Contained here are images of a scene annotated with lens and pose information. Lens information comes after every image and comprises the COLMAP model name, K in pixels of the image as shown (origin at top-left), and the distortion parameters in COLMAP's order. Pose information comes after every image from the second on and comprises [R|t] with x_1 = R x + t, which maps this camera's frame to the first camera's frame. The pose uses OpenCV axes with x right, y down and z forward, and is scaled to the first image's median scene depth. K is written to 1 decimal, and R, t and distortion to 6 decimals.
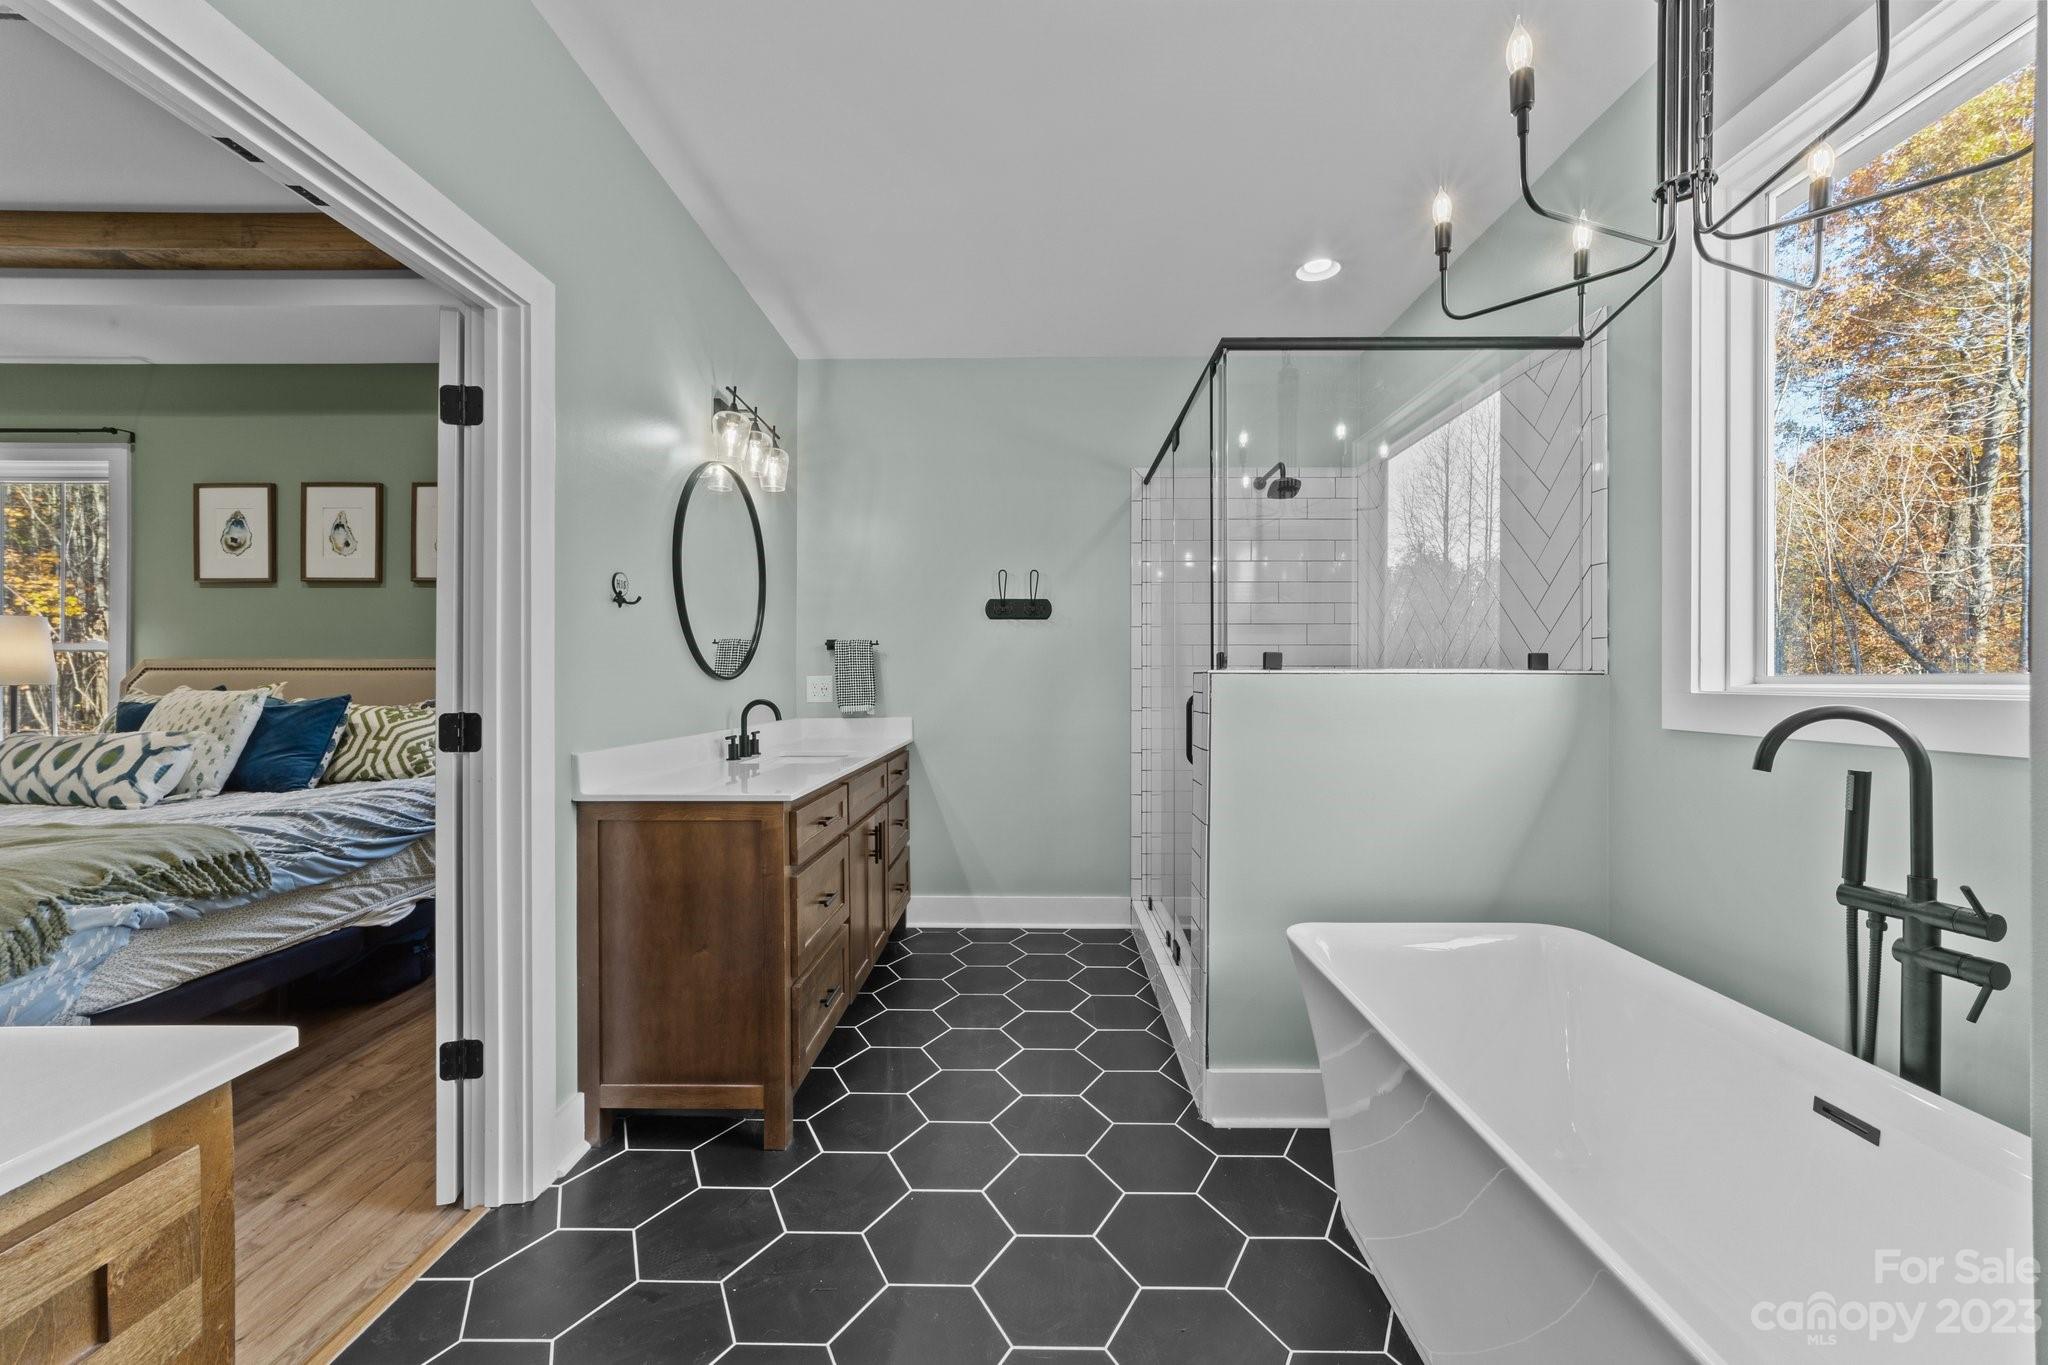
lens RADIAL K [[788.5, 0, 1024.0], [0, 788.5, 682.5], [0, 0, 1]] dist [0.000128, 0.000024]
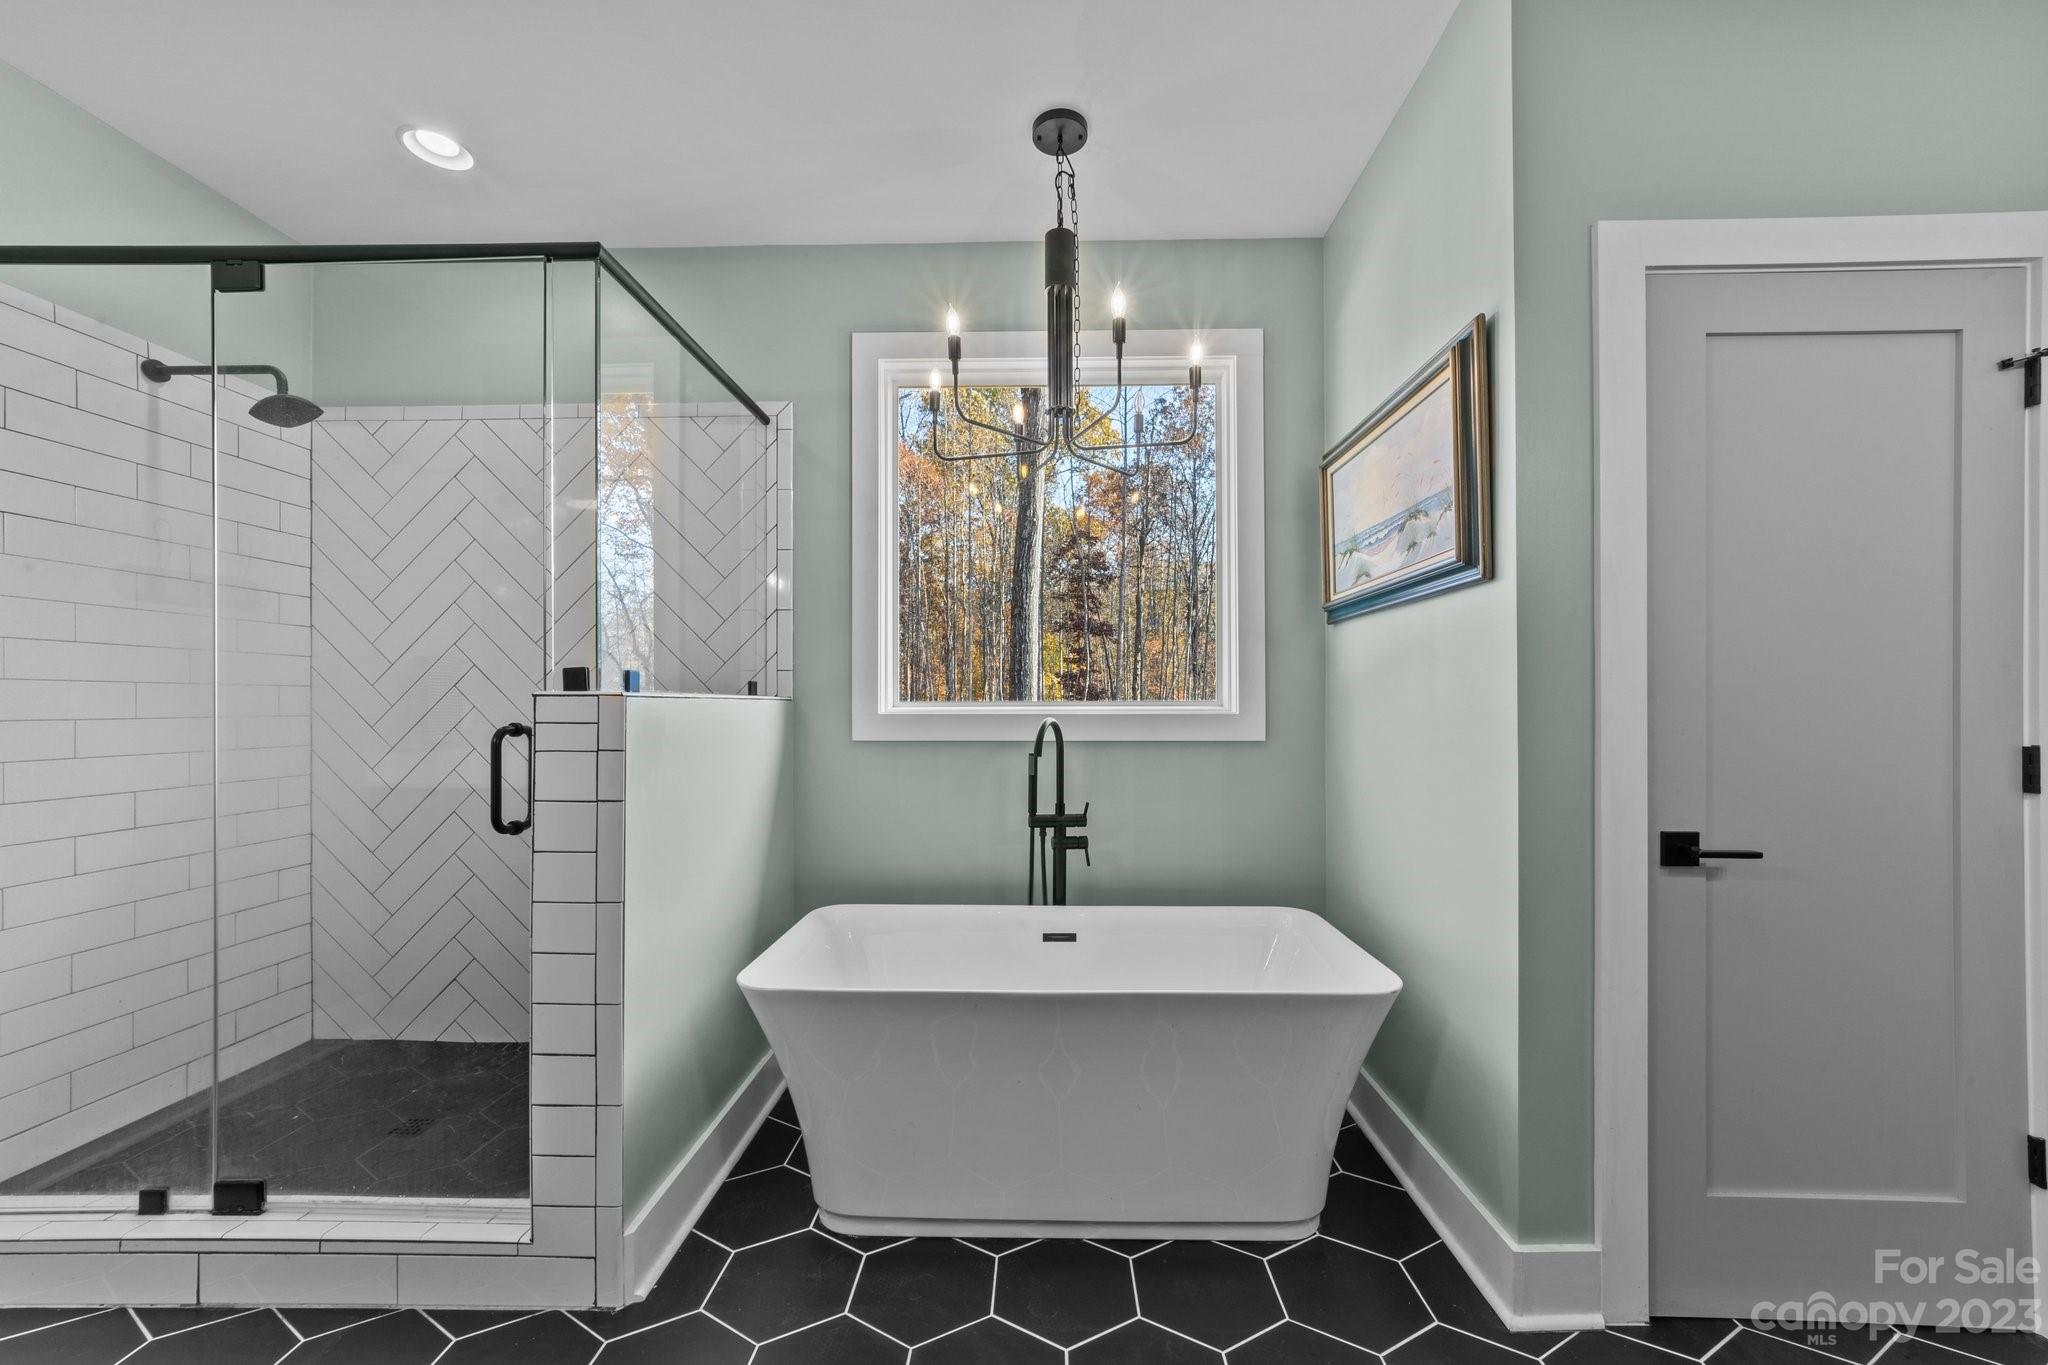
lens RADIAL K [[797.9, 0, 1029.7], [0, 797.9, 701.4], [0, 0, 1]] dist [-0.001113, -0.000068]
pose [[0.010299, 0.001733, 0.999945, -0.823743], [0.003946, 0.999991, -0.001774, -0.006491], [-0.999939, 0.003964, 0.010292, 0.992330]]
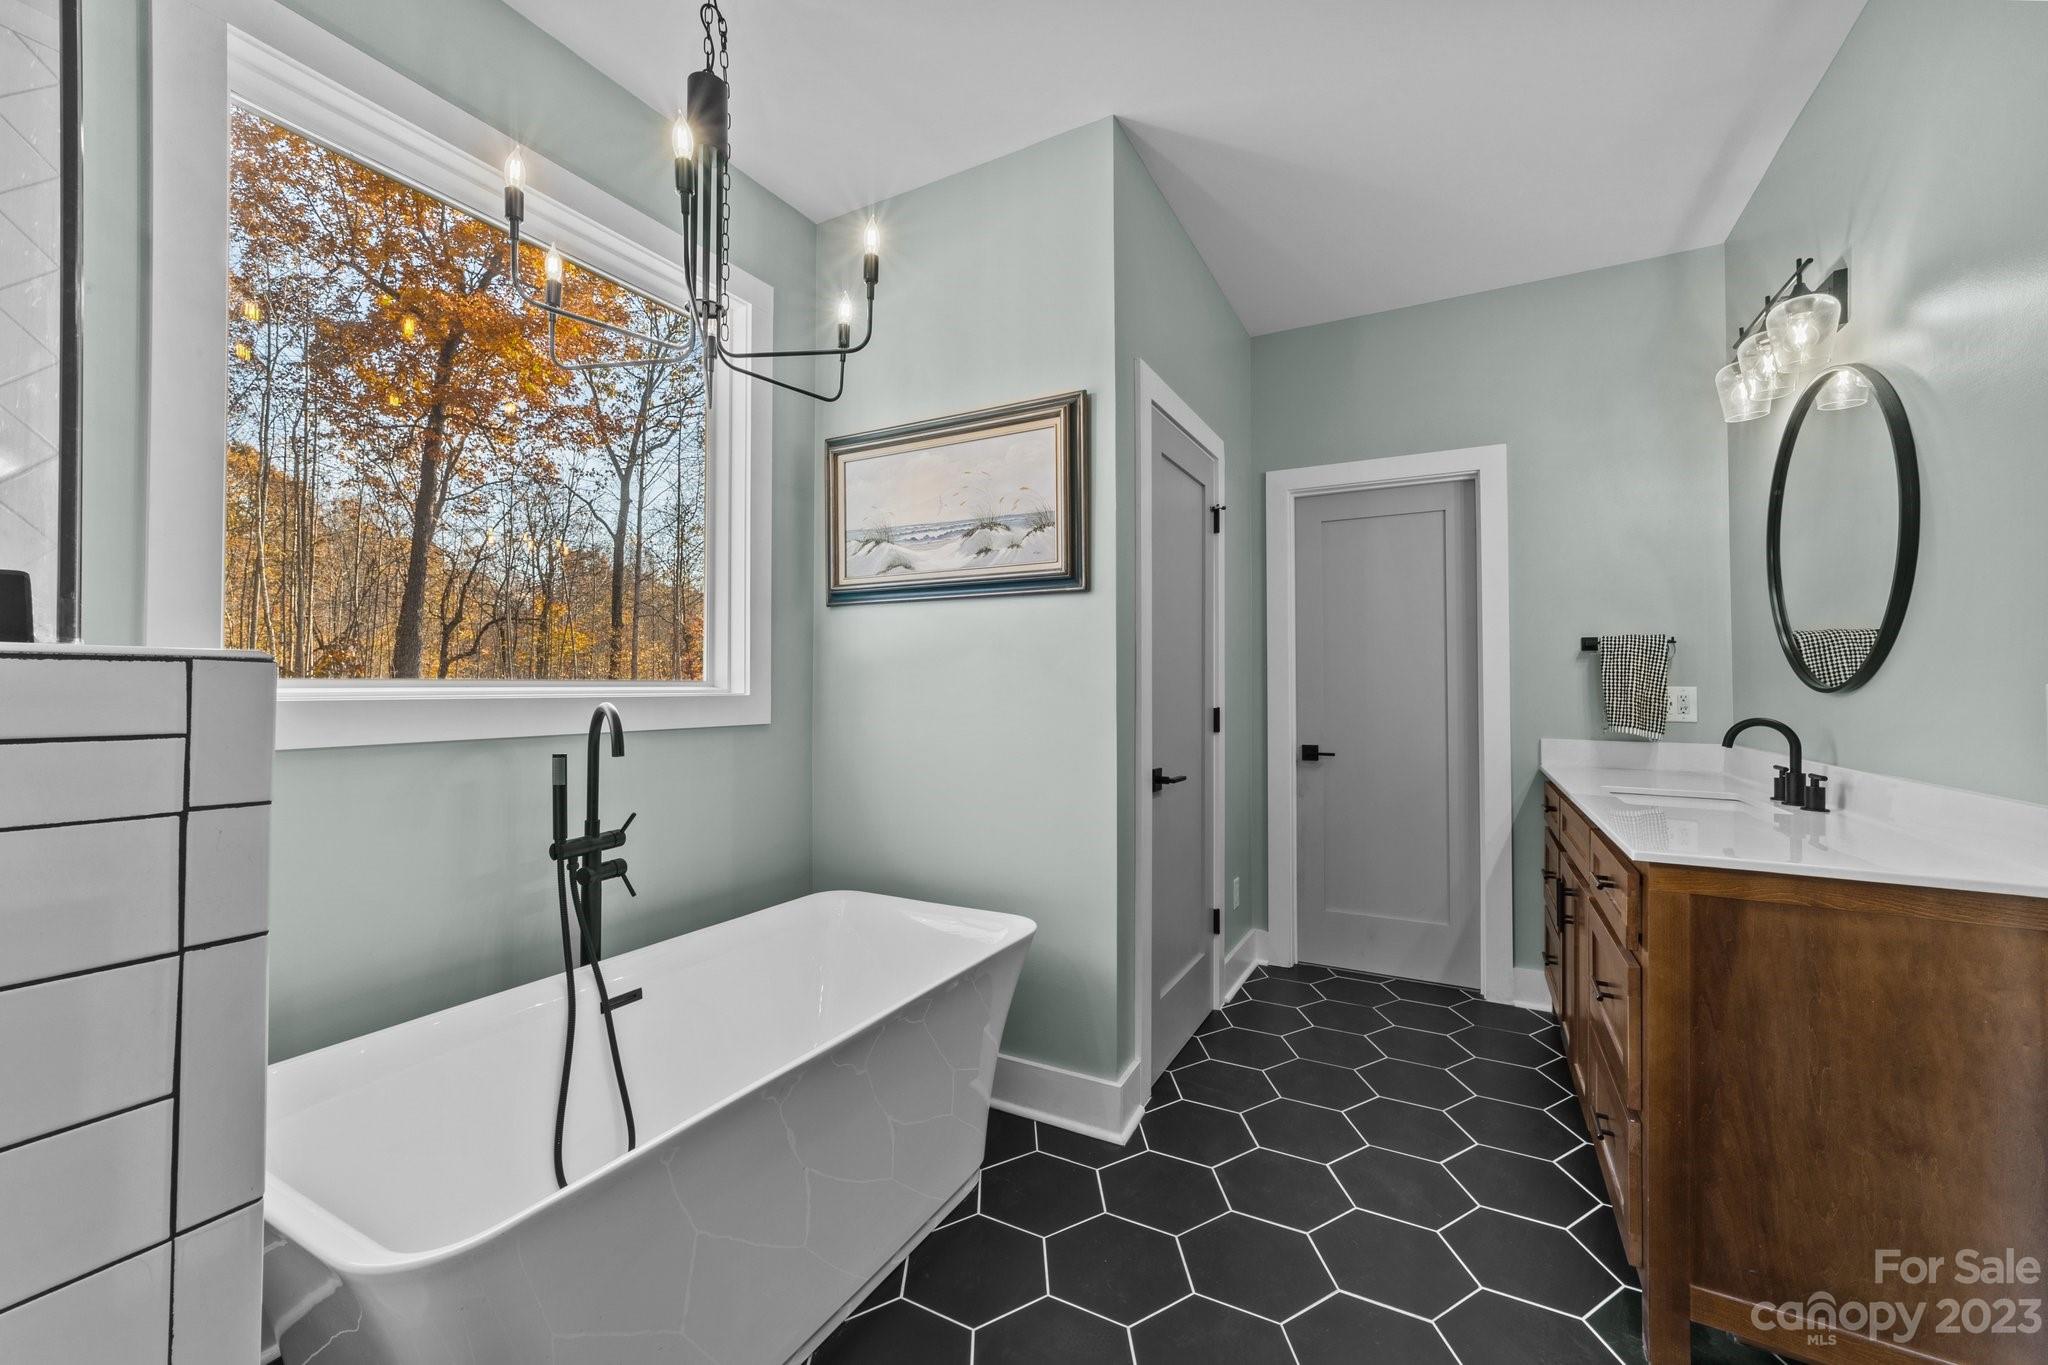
lens RADIAL K [[813.0, 0, 1024.2], [0, 813.0, 665.9], [0, 0, 1]] dist [-0.001694, 0.000028]
pose [[-0.882729, 0.005740, 0.469848, -0.247848], [-0.003429, 0.999820, -0.018657, -0.010035], [-0.469870, -0.018080, -0.882550, 1.833431]]
